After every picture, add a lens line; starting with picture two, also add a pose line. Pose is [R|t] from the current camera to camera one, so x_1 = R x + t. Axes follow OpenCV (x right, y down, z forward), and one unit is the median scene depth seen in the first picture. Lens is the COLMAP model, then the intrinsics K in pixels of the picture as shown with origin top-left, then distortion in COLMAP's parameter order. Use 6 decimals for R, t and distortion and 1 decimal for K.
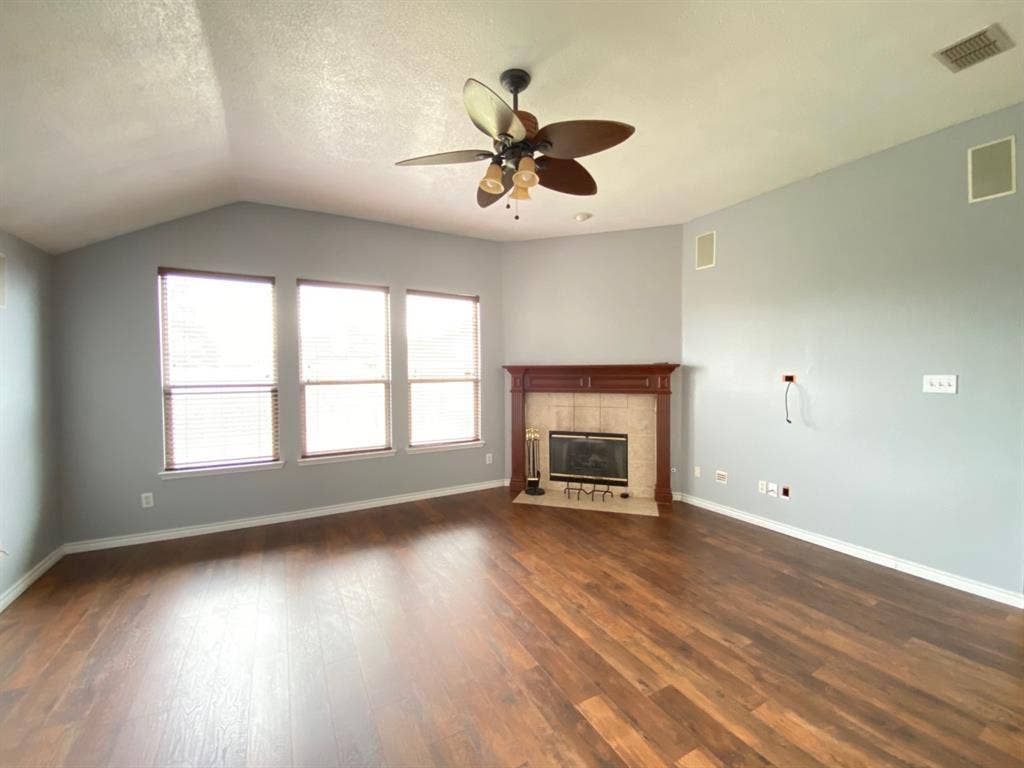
lens RADIAL K [[421.2, 0, 512.0], [0, 421.2, 384.0], [0, 0, 1]] dist [-0.025499, -0.000560]
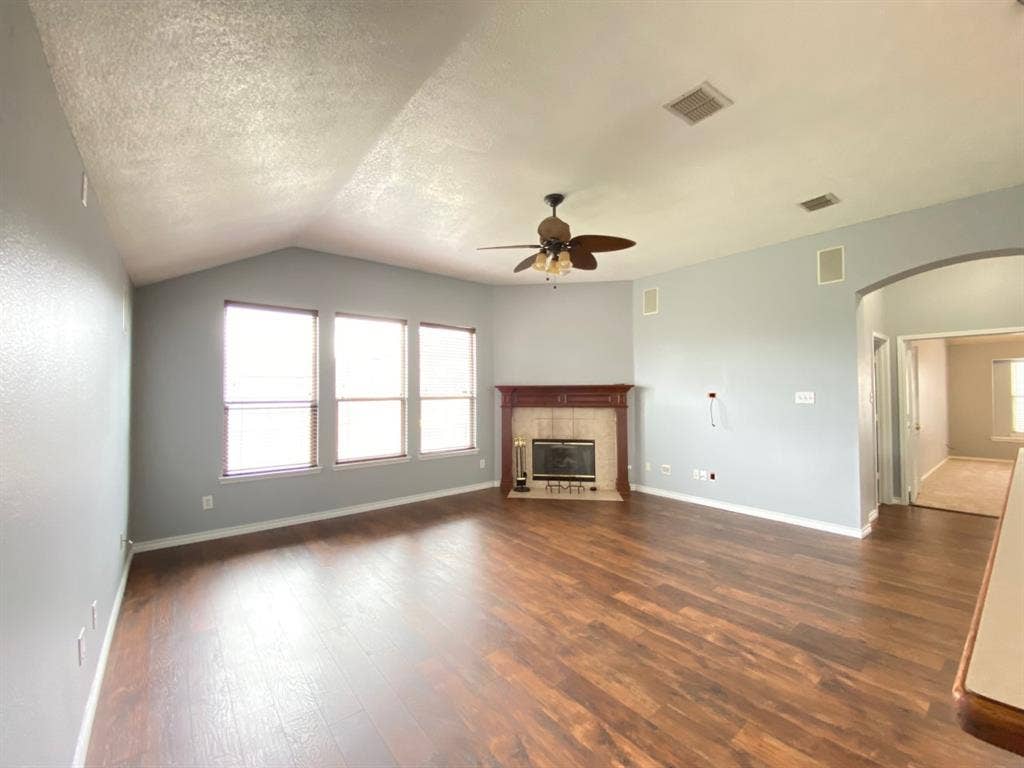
lens RADIAL K [[421.2, 0, 512.0], [0, 421.2, 384.0], [0, 0, 1]] dist [-0.025499, -0.000560]
pose [[0.984171, 0.003990, 0.177175, -0.205888], [0.005019, 0.998718, -0.050372, 0.013852], [-0.177149, 0.050464, 0.982889, -0.223665]]
